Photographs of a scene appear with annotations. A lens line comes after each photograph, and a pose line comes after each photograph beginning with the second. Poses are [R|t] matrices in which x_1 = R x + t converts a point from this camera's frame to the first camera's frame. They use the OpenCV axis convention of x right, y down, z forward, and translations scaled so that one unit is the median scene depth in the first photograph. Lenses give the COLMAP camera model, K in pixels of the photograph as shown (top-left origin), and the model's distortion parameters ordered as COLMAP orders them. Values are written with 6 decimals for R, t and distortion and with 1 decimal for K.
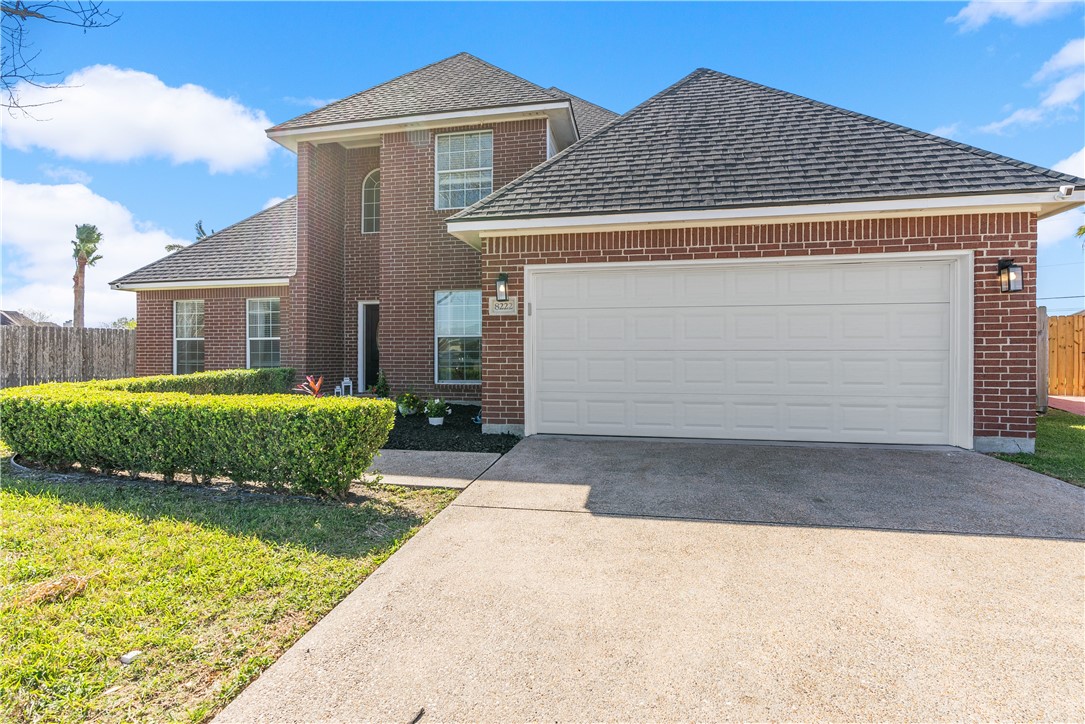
lens RADIAL K [[497.7, 0, 548.8], [0, 497.7, 359.9], [0, 0, 1]] dist [-0.010688, 0.001672]
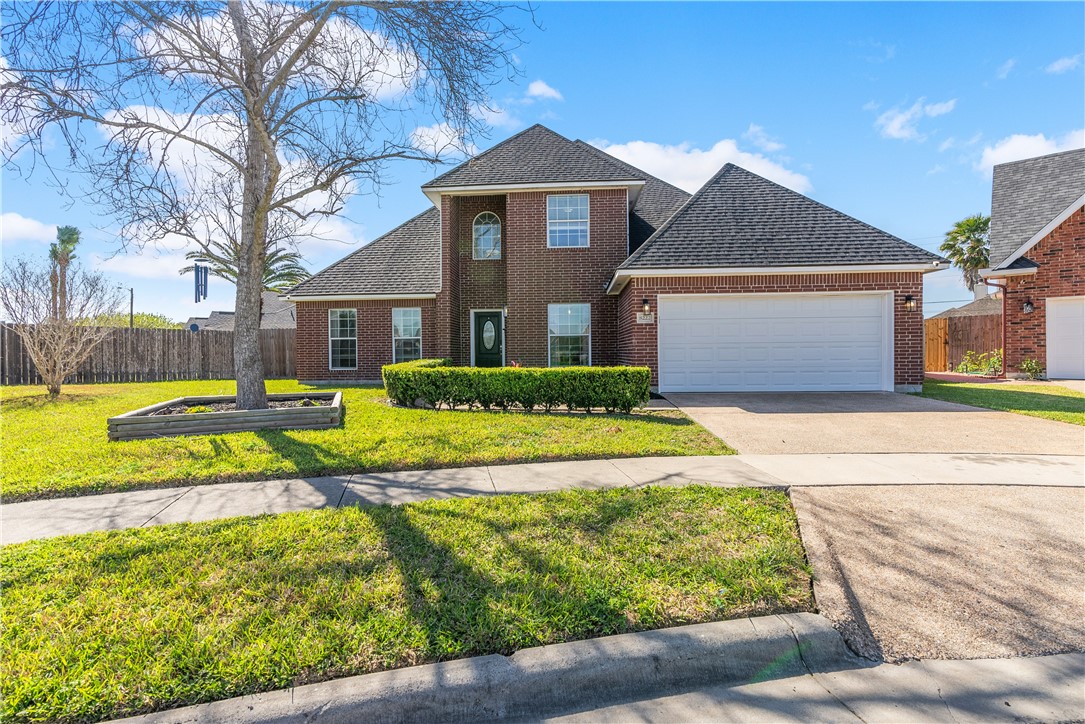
lens RADIAL K [[497.7, 0, 536.1], [0, 497.7, 362.0], [0, 0, 1]] dist [-0.010688, 0.001672]
pose [[0.990660, -0.013701, 0.135665, -0.747293], [0.012395, 0.999868, 0.010466, 0.022684], [-0.135791, -0.008686, 0.990699, -0.691485]]
